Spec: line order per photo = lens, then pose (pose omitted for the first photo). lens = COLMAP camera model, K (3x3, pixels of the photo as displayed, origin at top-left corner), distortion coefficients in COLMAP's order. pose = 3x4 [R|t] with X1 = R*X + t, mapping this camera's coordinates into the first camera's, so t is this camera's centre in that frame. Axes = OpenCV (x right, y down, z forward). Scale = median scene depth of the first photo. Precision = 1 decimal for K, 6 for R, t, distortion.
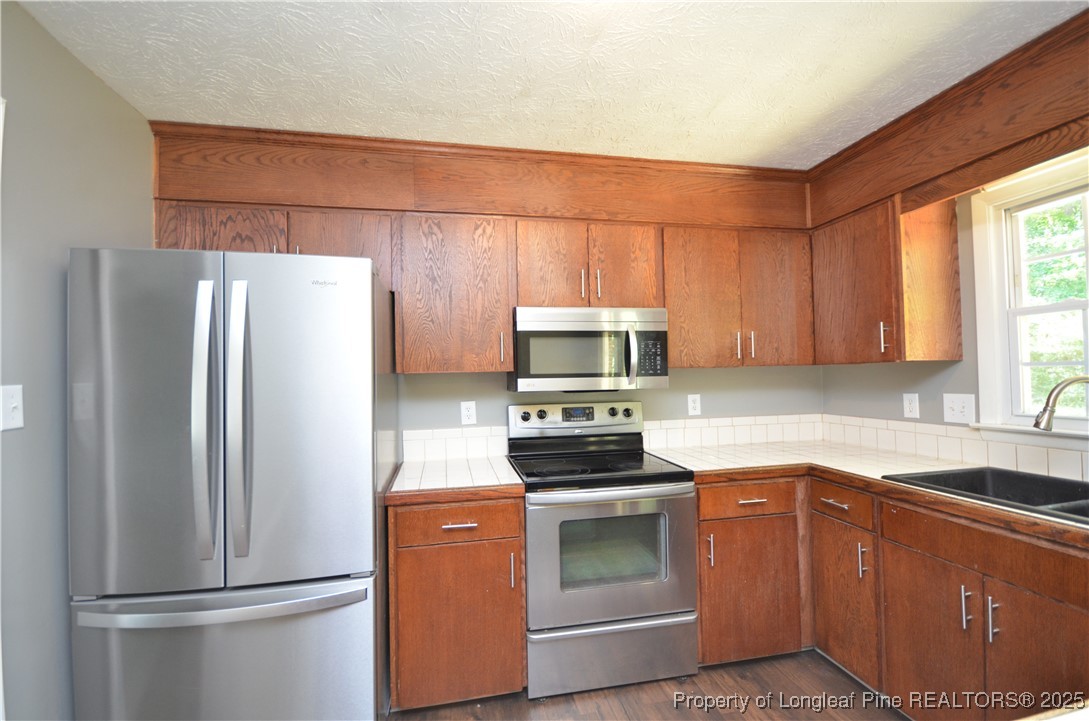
lens RADIAL K [[475.7, 0, 539.9], [0, 475.7, 365.7], [0, 0, 1]] dist [0.004399, -0.008481]
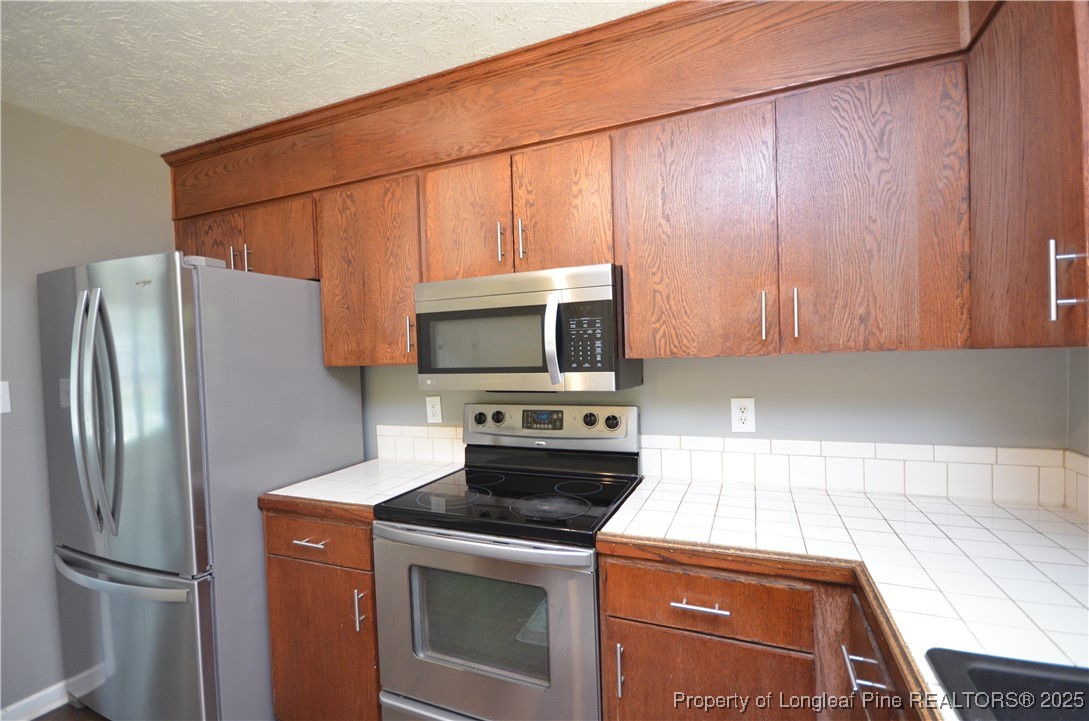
lens RADIAL K [[485.9, 0, 546.9], [0, 485.9, 366.1], [0, 0, 1]] dist [-0.000279, 0.000352]
pose [[0.829658, 0.006572, -0.558233, 0.563052], [0.023631, 0.998621, 0.046878, -0.018455], [0.557772, -0.052085, 0.828359, 0.426533]]
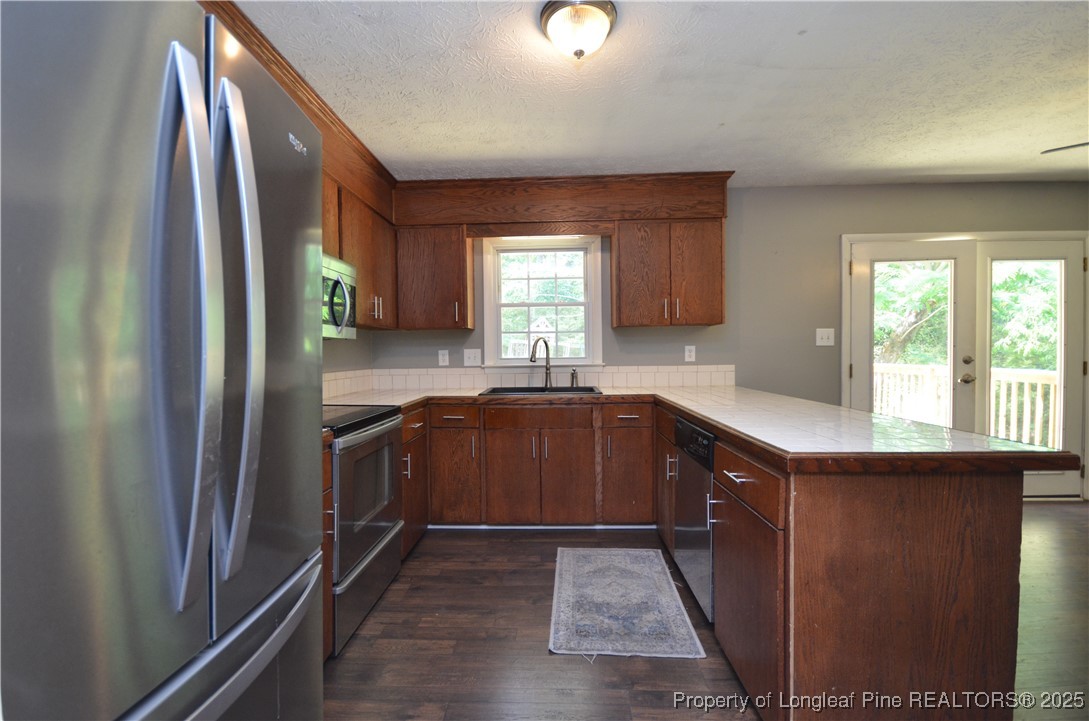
lens RADIAL K [[475.7, 0, 544.3], [0, 475.7, 366.2], [0, 0, 1]] dist [0.004399, -0.008481]
pose [[0.223849, -0.008405, 0.974588, -0.712293], [-0.015752, 0.999801, 0.012241, 0.090368], [-0.974497, -0.018092, 0.223672, 0.335869]]
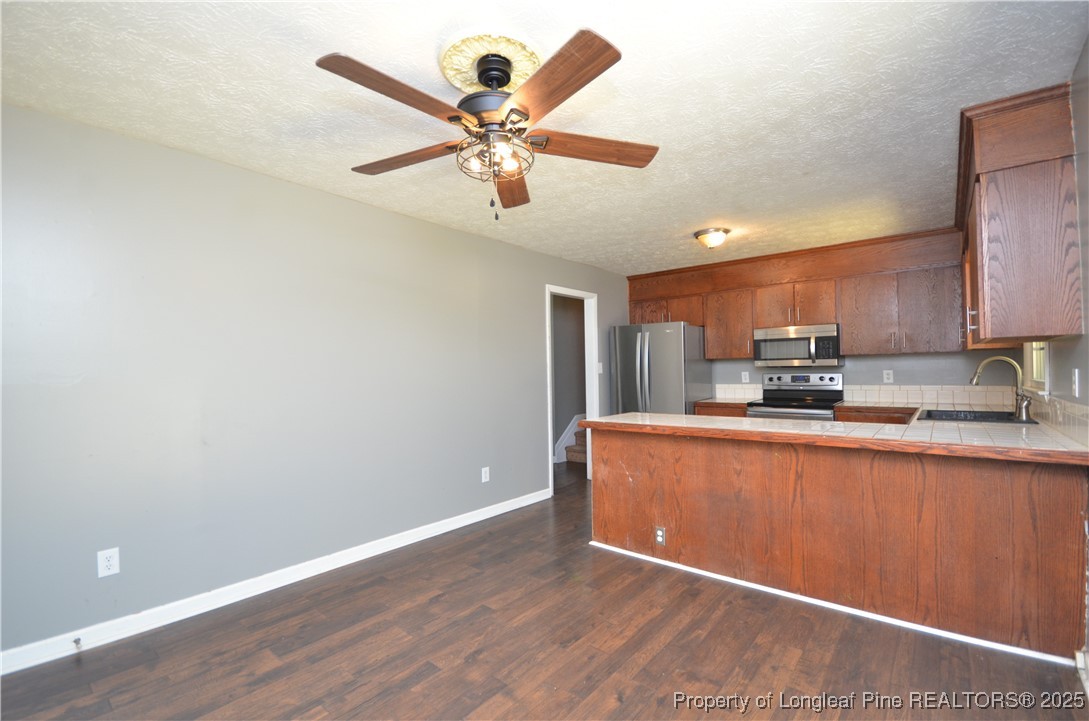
lens RADIAL K [[475.7, 0, 540.6], [0, 475.7, 365.4], [0, 0, 1]] dist [0.004399, -0.008481]
pose [[0.627270, 0.001090, -0.778801, 1.032571], [0.020381, 0.999634, 0.017815, -0.011434], [0.778535, -0.027048, 0.627018, -1.160216]]
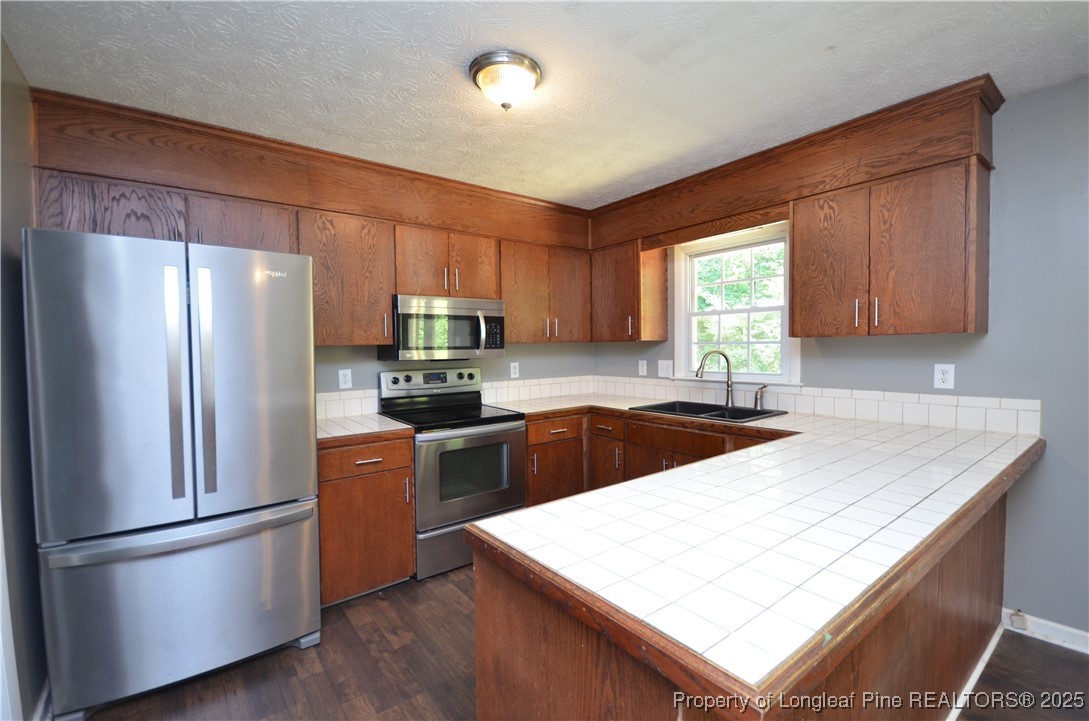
lens RADIAL K [[475.7, 0, 541.9], [0, 475.7, 363.6], [0, 0, 1]] dist [0.004399, -0.008481]
pose [[0.894896, -0.008839, 0.446187, -0.263929], [-0.014805, 0.998665, 0.049478, -0.006269], [-0.446029, -0.050884, 0.893571, -0.313262]]
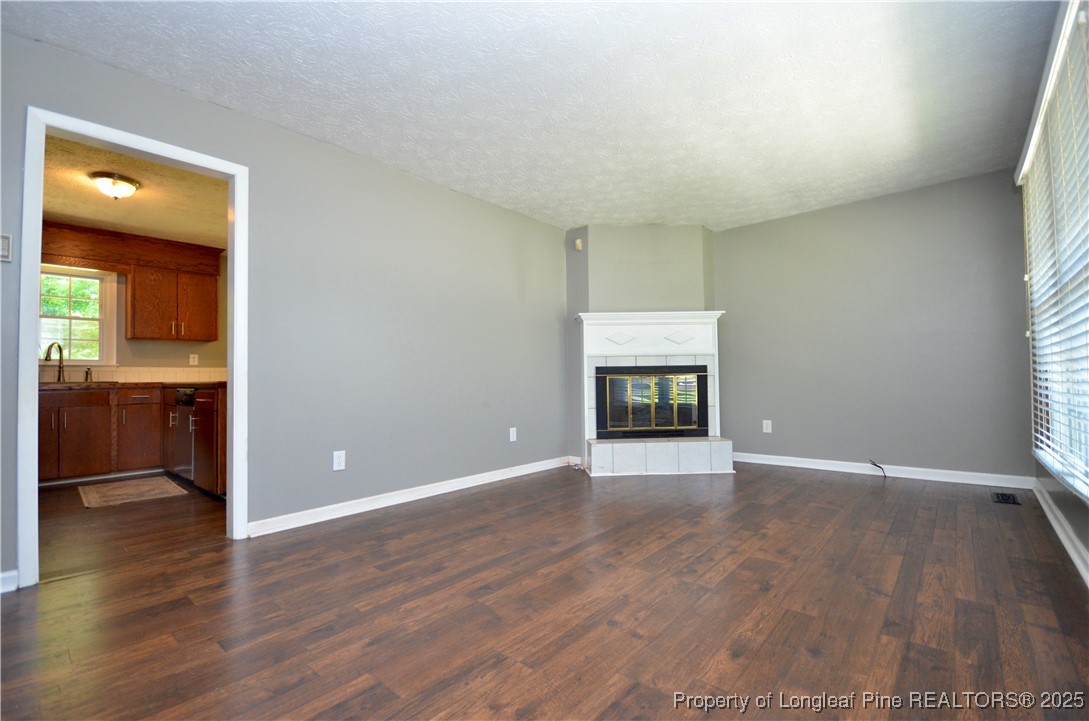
lens RADIAL K [[475.7, 0, 541.8], [0, 475.7, 364.2], [0, 0, 1]] dist [0.004399, -0.008481]
pose [[-0.608248, 0.055157, 0.791828, -2.002222], [0.010997, 0.998073, -0.061076, 0.248880], [-0.793671, -0.028441, -0.607682, 0.280665]]
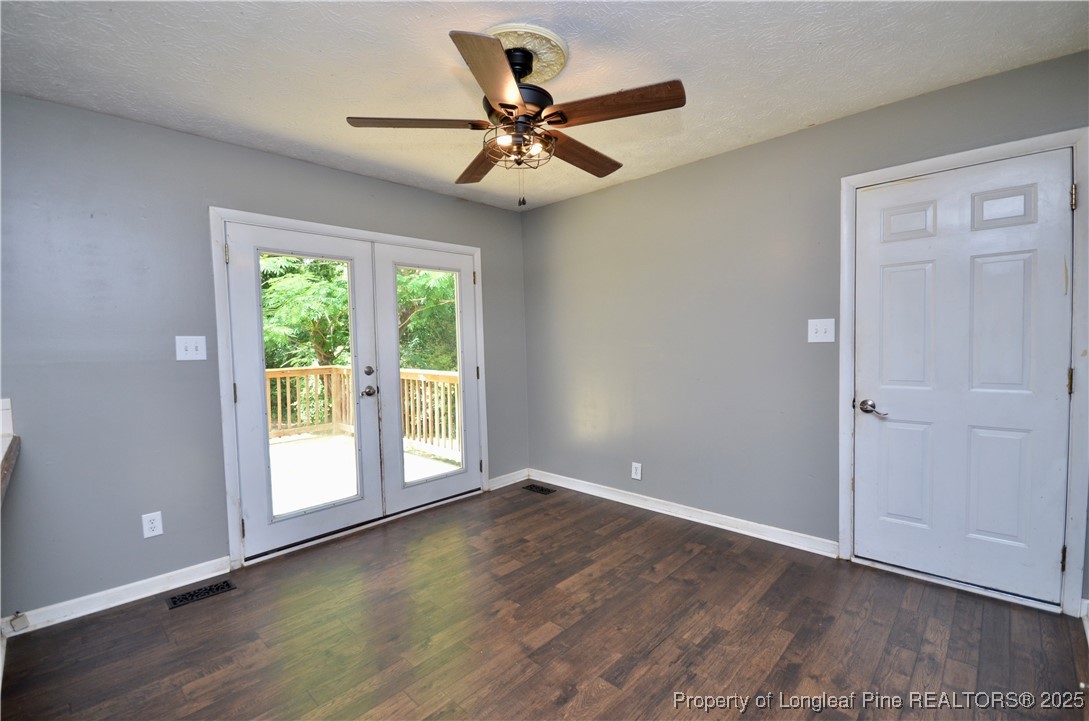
lens RADIAL K [[475.7, 0, 538.6], [0, 475.7, 364.6], [0, 0, 1]] dist [0.004399, -0.008481]
pose [[-0.571626, -0.005862, 0.820493, -0.338895], [0.016034, 0.999704, 0.018313, 0.029200], [-0.820357, 0.023624, -0.571363, -0.254862]]
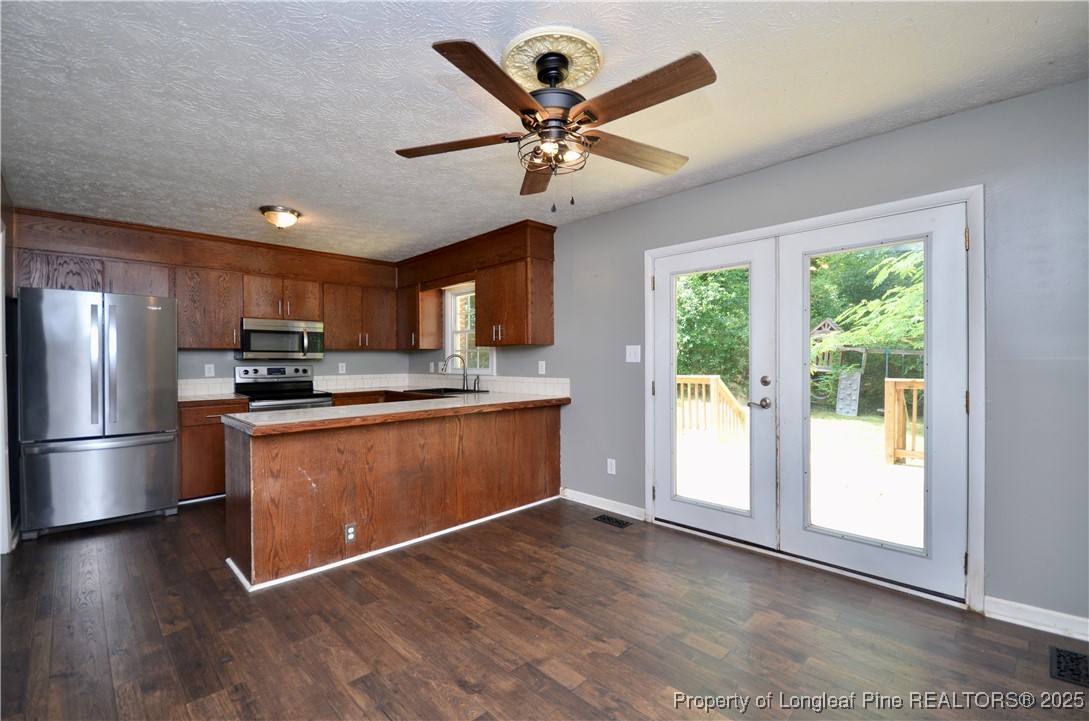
lens RADIAL K [[475.7, 0, 544.2], [0, 475.7, 363.0], [0, 0, 1]] dist [0.004399, -0.008481]
pose [[0.834399, 0.012183, 0.551026, -0.090844], [-0.024145, 0.999604, 0.014461, 0.012717], [-0.550631, -0.025371, 0.834363, -1.410208]]
